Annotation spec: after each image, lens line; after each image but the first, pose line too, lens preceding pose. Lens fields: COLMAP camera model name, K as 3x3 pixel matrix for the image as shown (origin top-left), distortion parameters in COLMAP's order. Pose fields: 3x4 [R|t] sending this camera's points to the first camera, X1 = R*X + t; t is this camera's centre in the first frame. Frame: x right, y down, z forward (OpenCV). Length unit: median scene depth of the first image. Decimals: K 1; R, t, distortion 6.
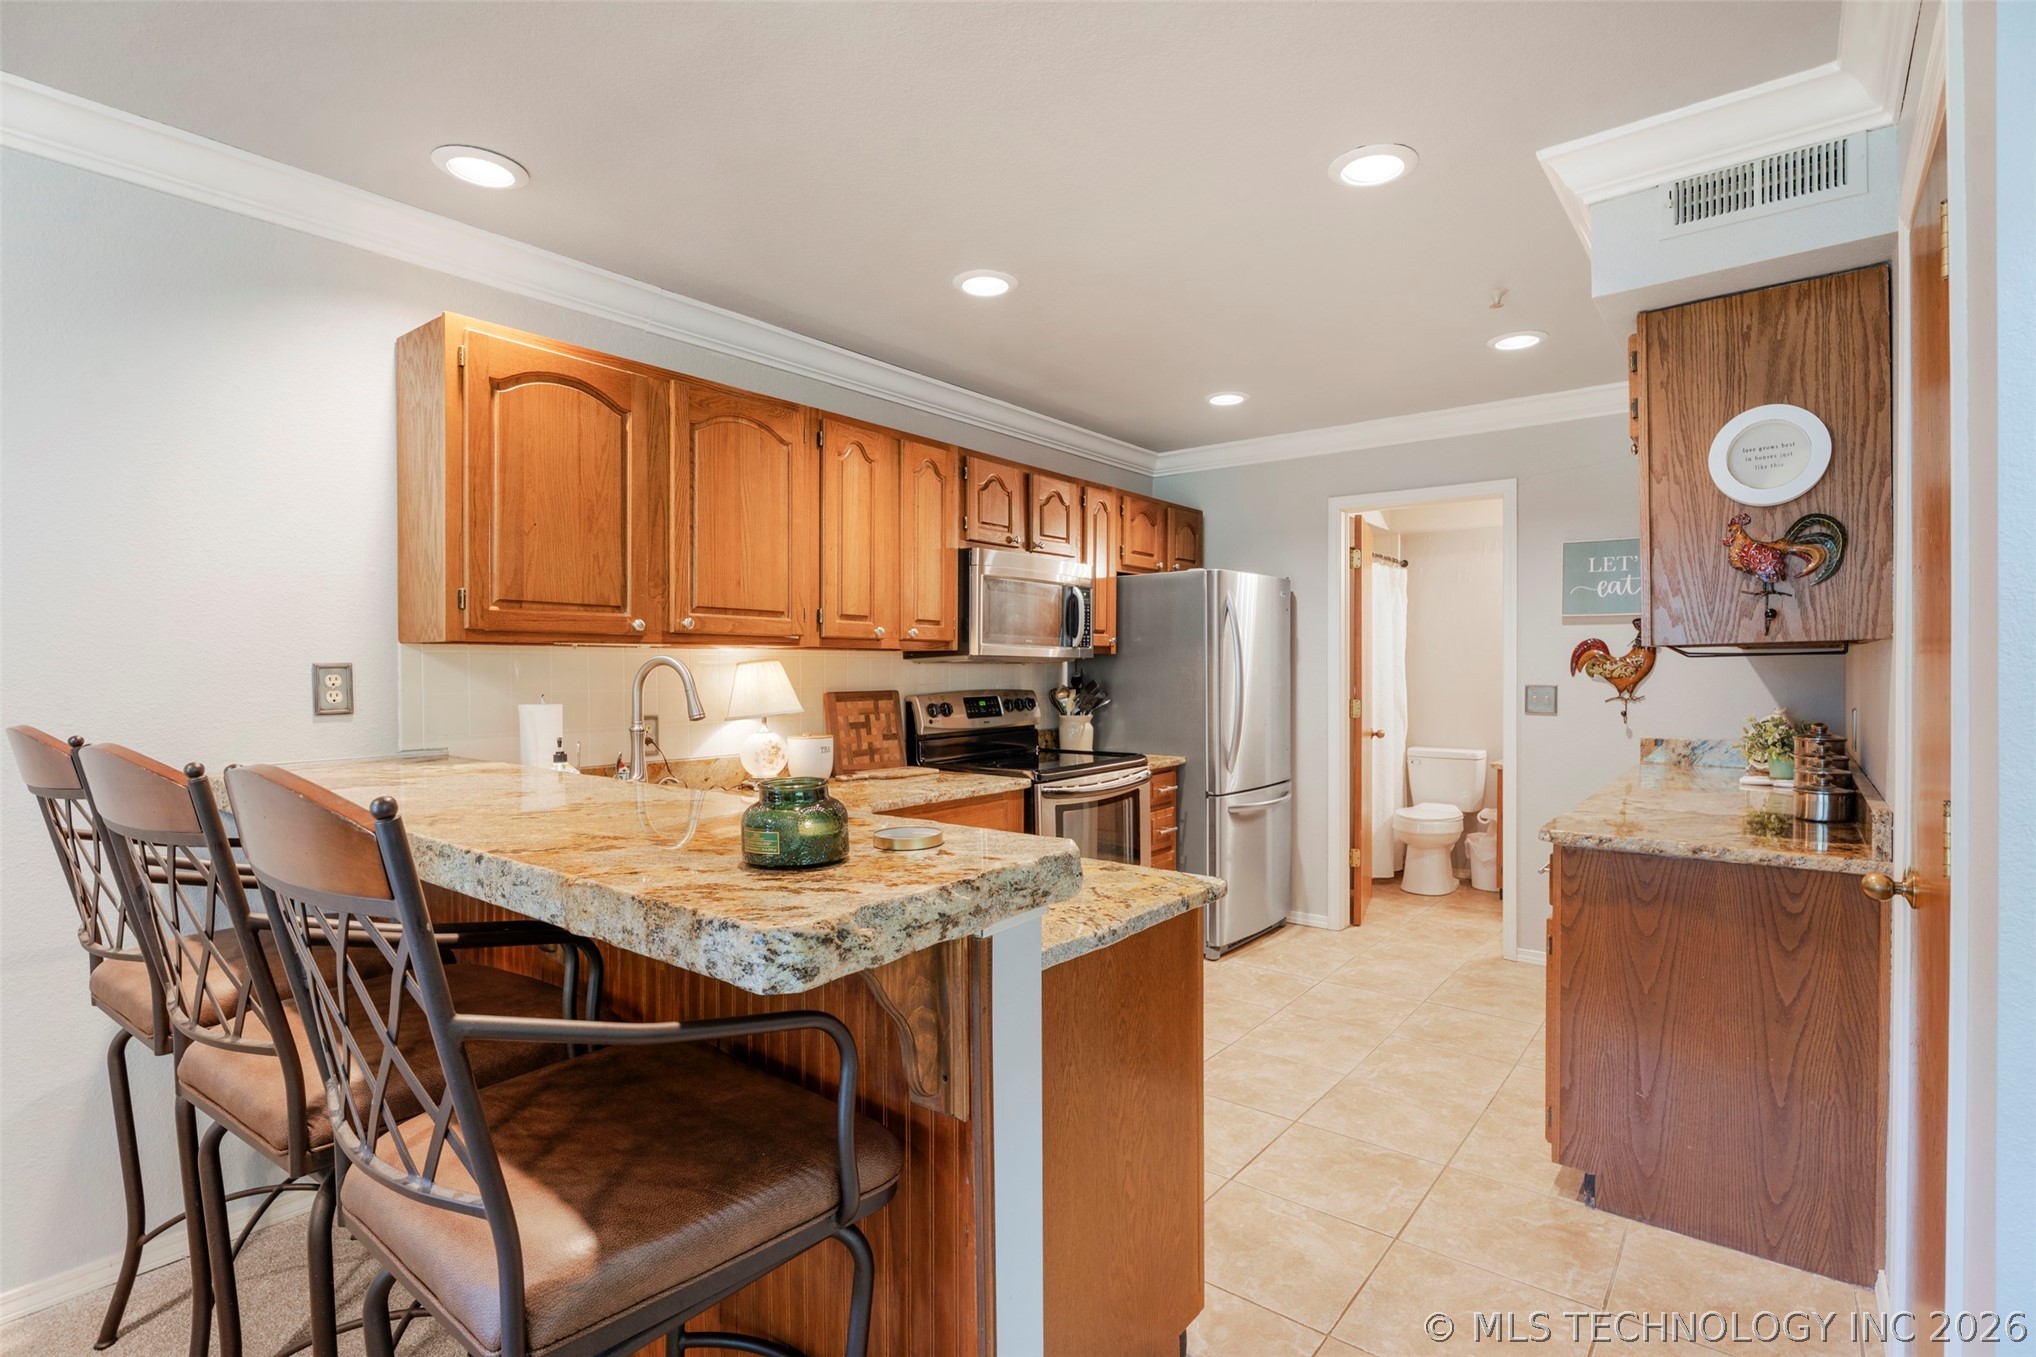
lens RADIAL K [[964.7, 0, 1028.7], [0, 964.7, 677.5], [0, 0, 1]] dist [0.000964, 0.000089]
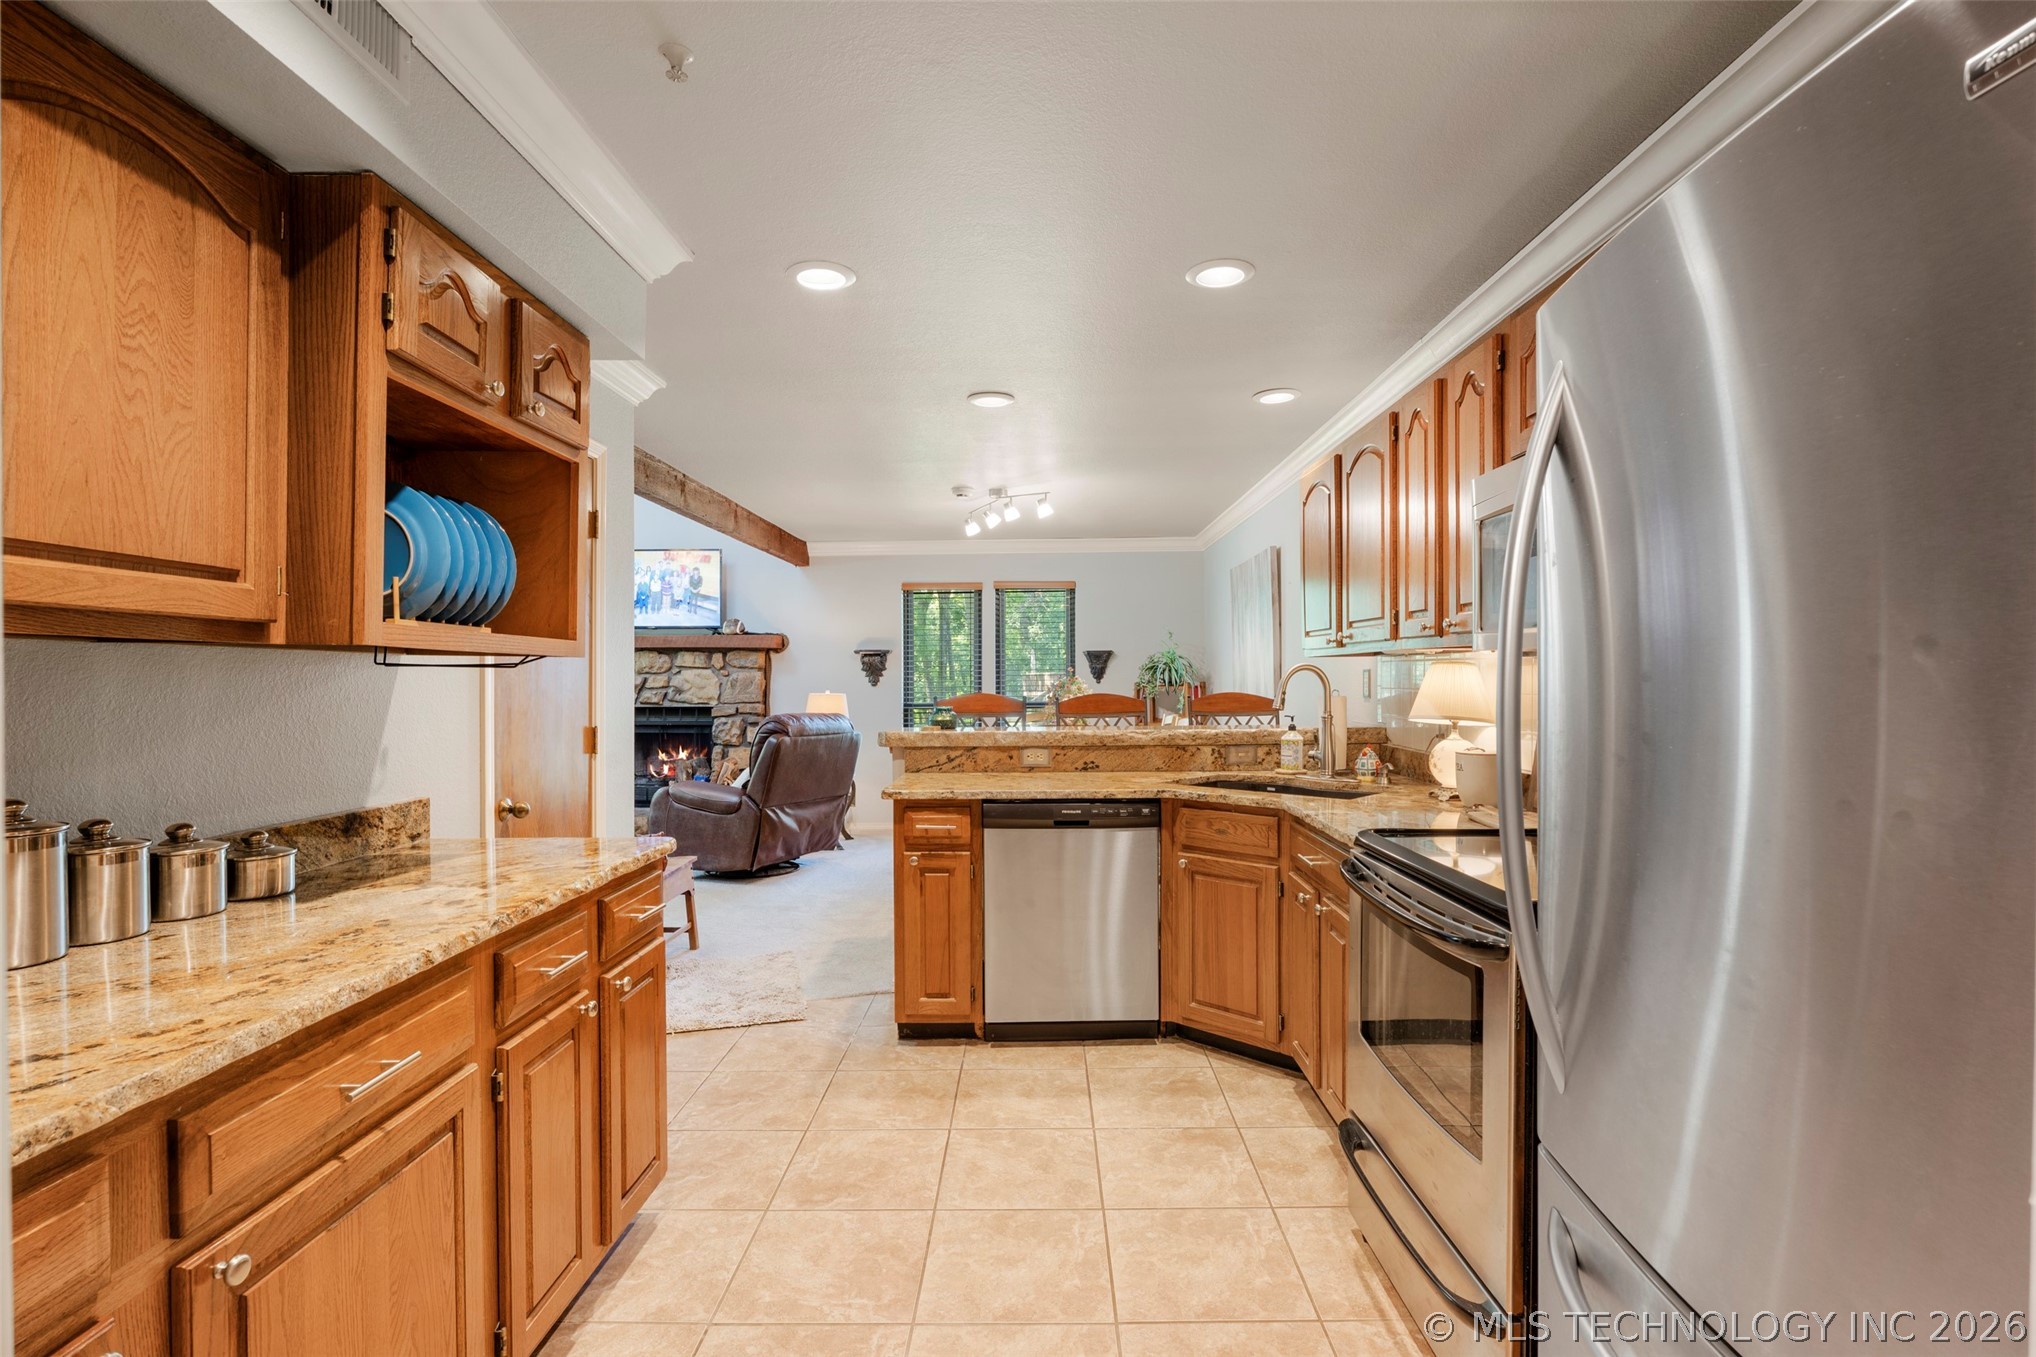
lens RADIAL K [[964.7, 0, 1030.8], [0, 964.7, 675.5], [0, 0, 1]] dist [0.000964, 0.000089]
pose [[-0.790748, 0.007544, -0.612096, 0.552728], [0.002384, 0.999954, 0.009244, -0.013577], [0.612138, 0.005851, -0.790730, 1.308714]]
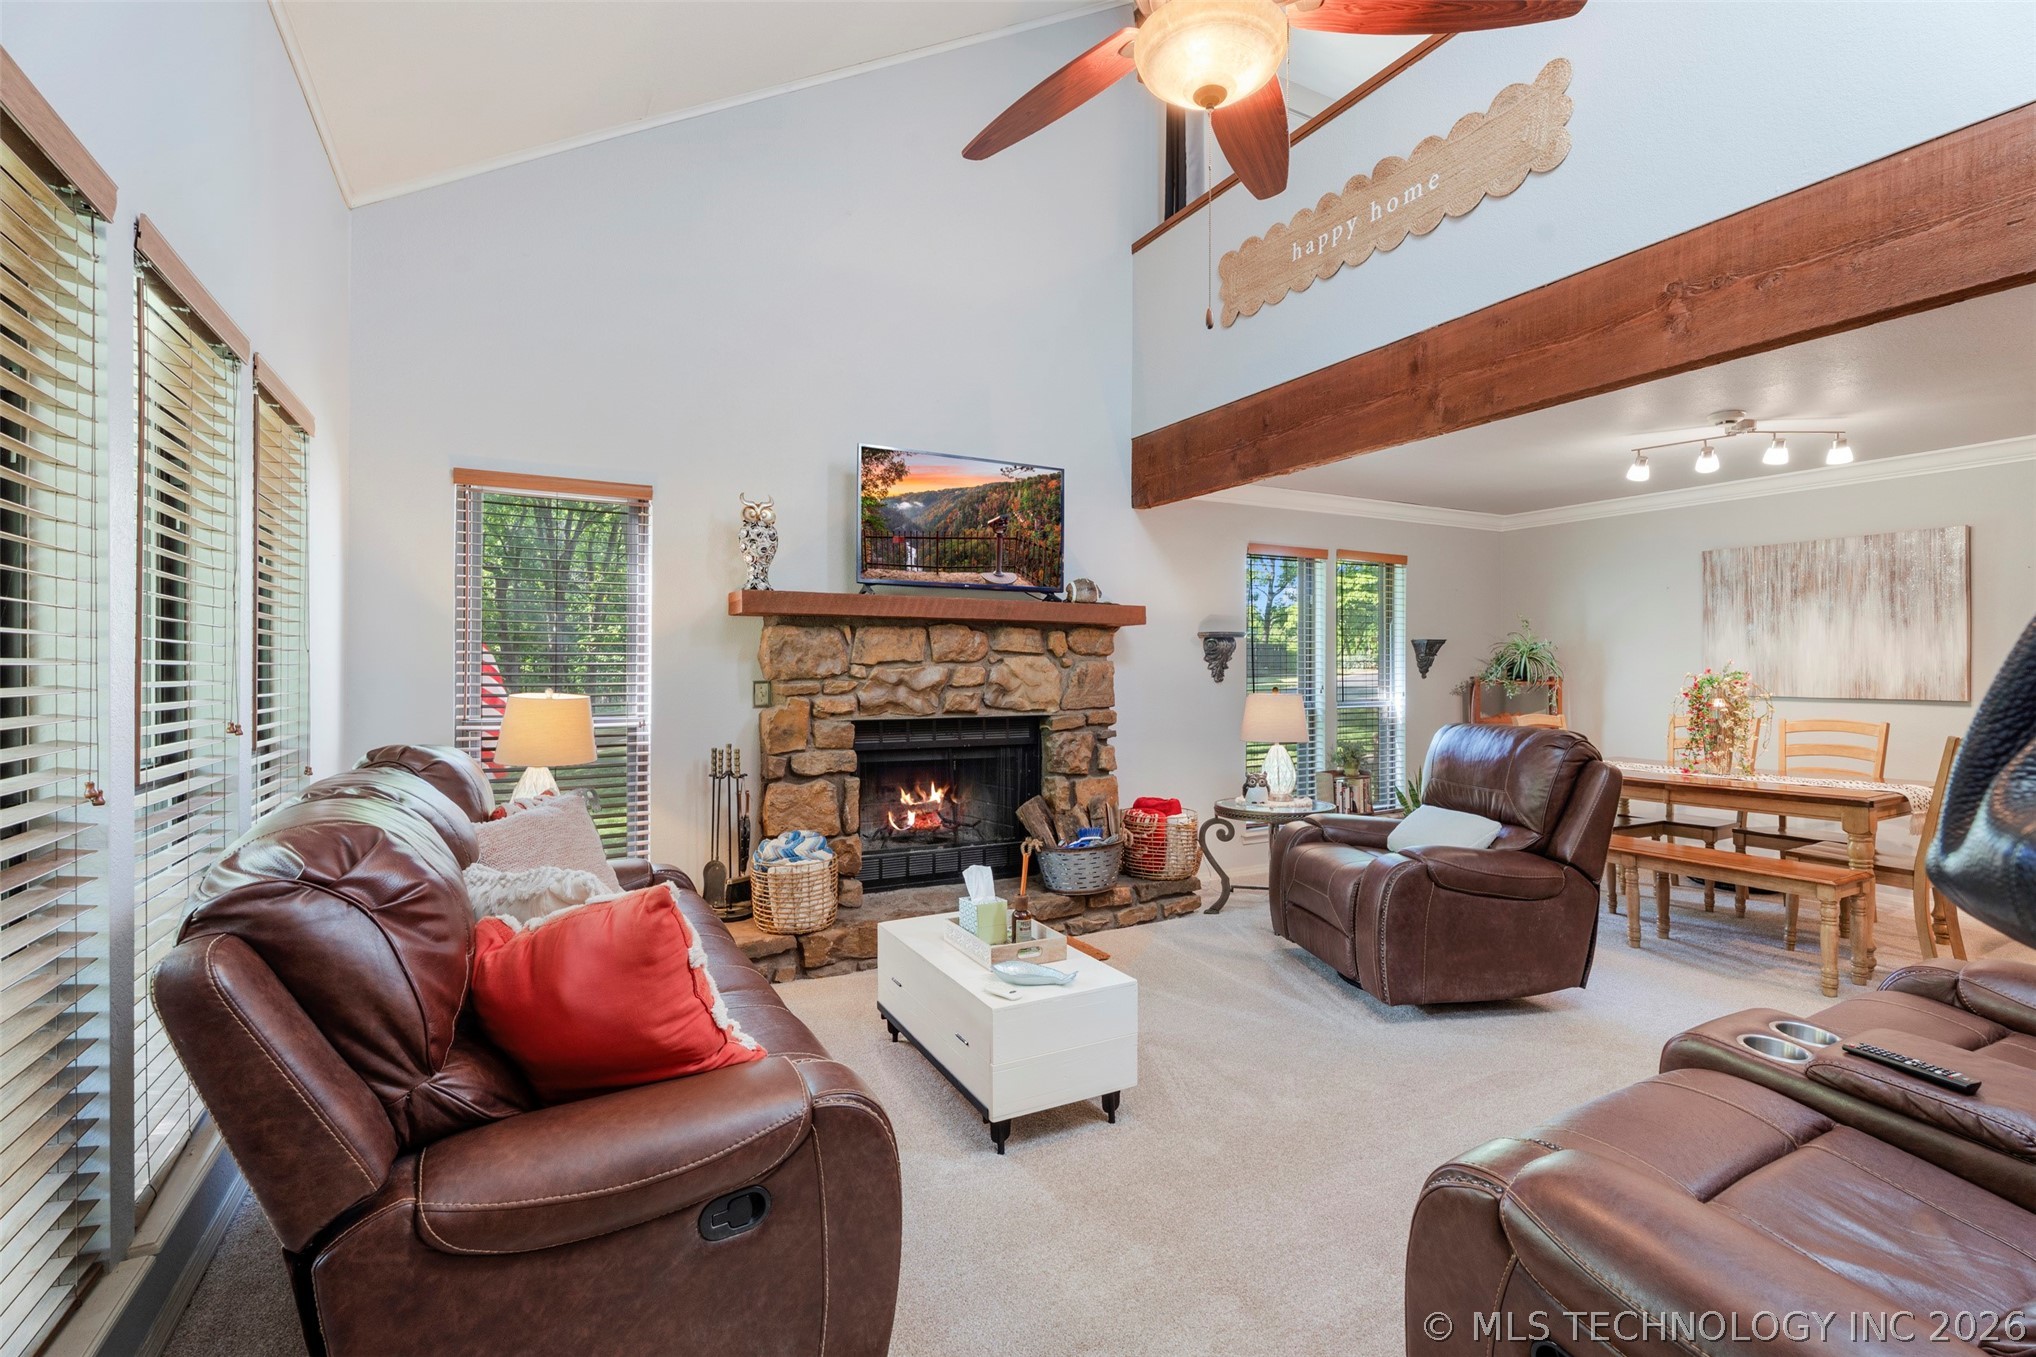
lens RADIAL K [[912.1, 0, 1023.0], [0, 912.1, 659.3], [0, 0, 1]] dist [0.007883, -0.002244]
pose [[-0.393649, -0.003023, -0.919256, 1.010487], [-0.006881, 0.999976, -0.000342, -0.004144], [0.919235, 0.006190, -0.393660, -0.405767]]
